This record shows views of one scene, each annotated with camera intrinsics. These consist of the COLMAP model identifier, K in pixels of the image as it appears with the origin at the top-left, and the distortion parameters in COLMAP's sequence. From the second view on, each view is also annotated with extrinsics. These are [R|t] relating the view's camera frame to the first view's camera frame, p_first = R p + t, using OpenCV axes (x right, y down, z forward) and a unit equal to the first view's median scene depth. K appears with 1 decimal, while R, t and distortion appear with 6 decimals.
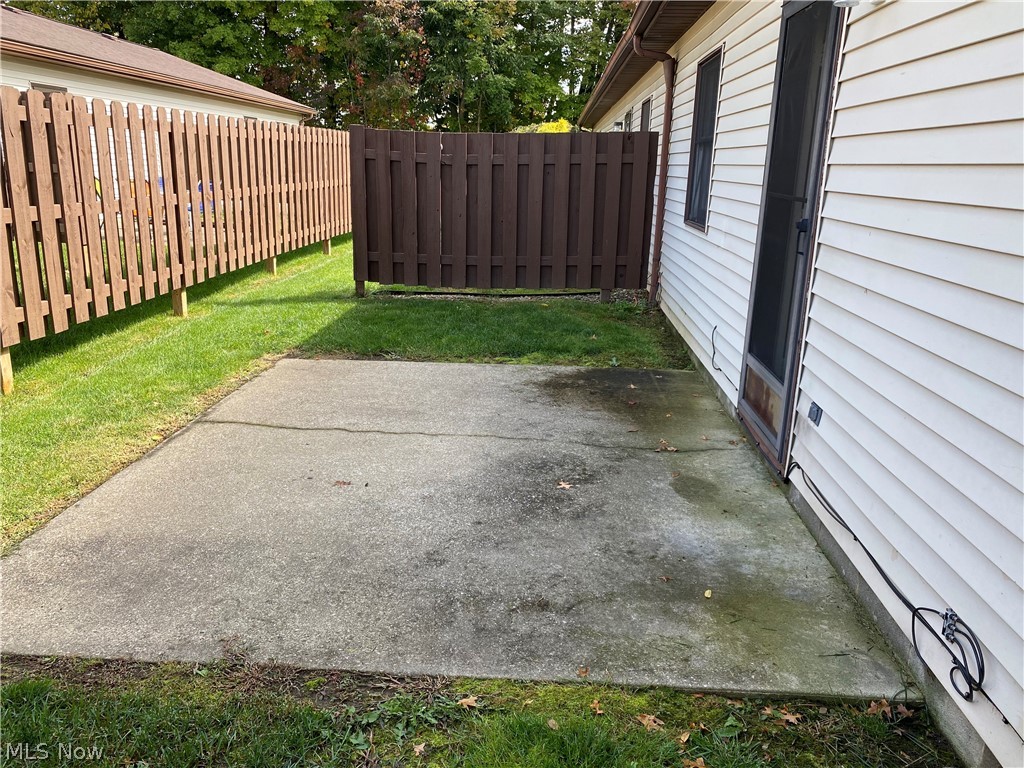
lens RADIAL K [[781.0, 0, 512.0], [0, 781.0, 384.0], [0, 0, 1]] dist [0.033081, -0.044859]
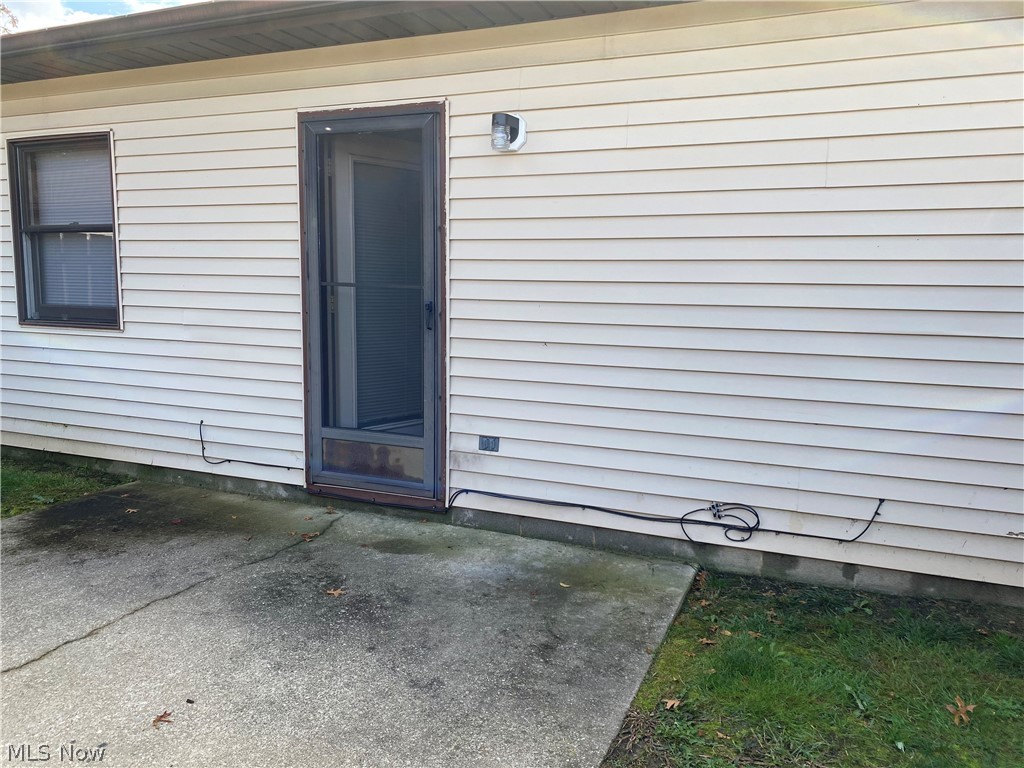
lens RADIAL K [[781.0, 0, 512.0], [0, 781.0, 384.0], [0, 0, 1]] dist [0.033081, -0.044859]
pose [[0.341516, -0.161568, 0.925885, -0.687897], [0.254780, 0.964143, 0.074267, -0.127366], [-0.904684, 0.210534, 0.370434, 0.395076]]
